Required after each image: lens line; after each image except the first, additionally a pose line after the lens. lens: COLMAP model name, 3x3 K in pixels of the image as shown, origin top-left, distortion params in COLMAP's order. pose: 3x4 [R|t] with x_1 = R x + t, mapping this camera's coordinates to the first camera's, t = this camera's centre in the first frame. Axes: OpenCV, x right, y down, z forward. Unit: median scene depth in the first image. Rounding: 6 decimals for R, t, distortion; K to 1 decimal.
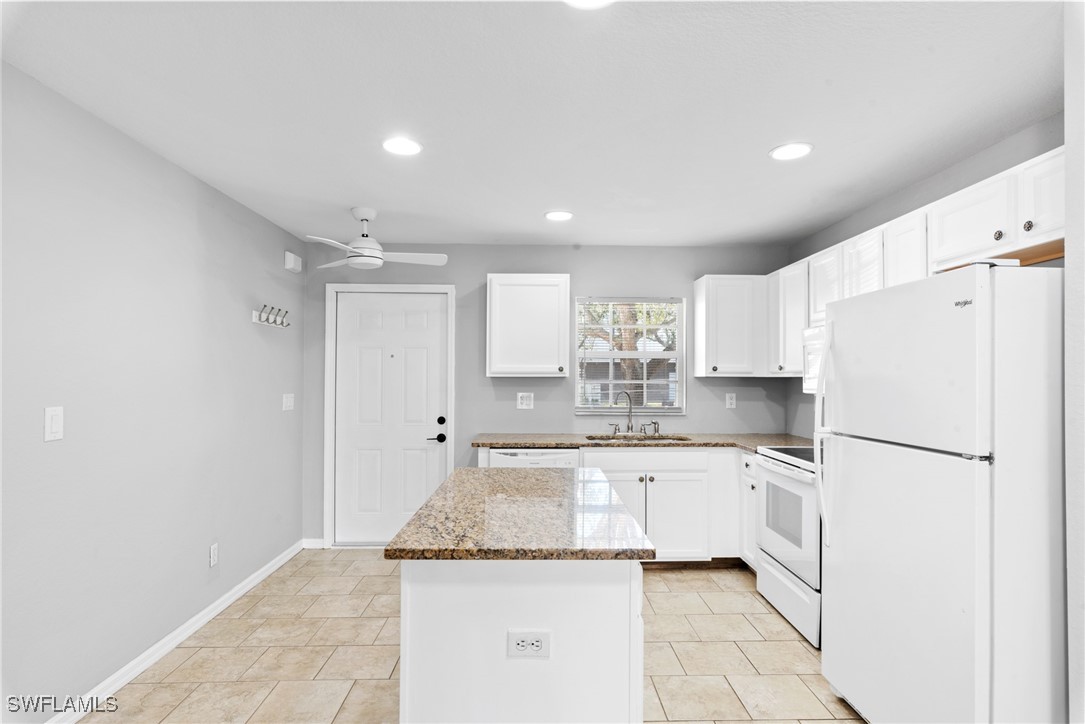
lens RADIAL K [[594.4, 0, 541.2], [0, 594.4, 363.4], [0, 0, 1]] dist [-0.000787, -0.000013]
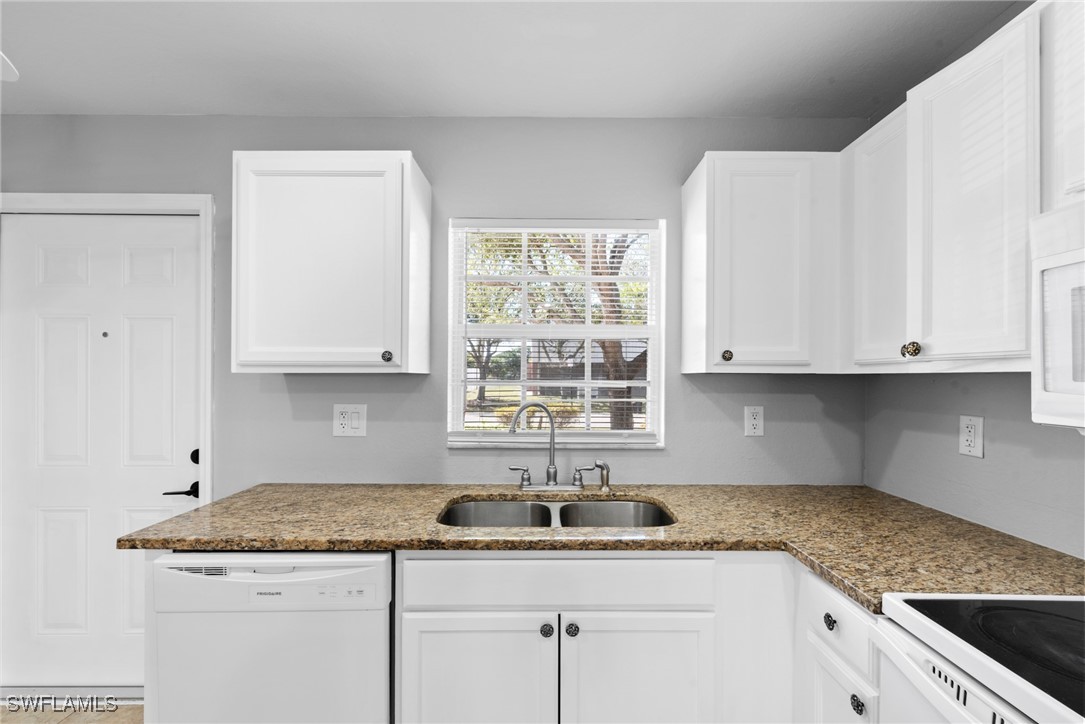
lens RADIAL K [[469.8, 0, 548.1], [0, 469.8, 369.5], [0, 0, 1]] dist [0.004620, 0.000170]
pose [[0.999686, 0.000366, -0.025059, 0.161568], [-0.000175, 0.999971, 0.007627, 0.016826], [0.025061, -0.007620, 0.999657, 0.626417]]
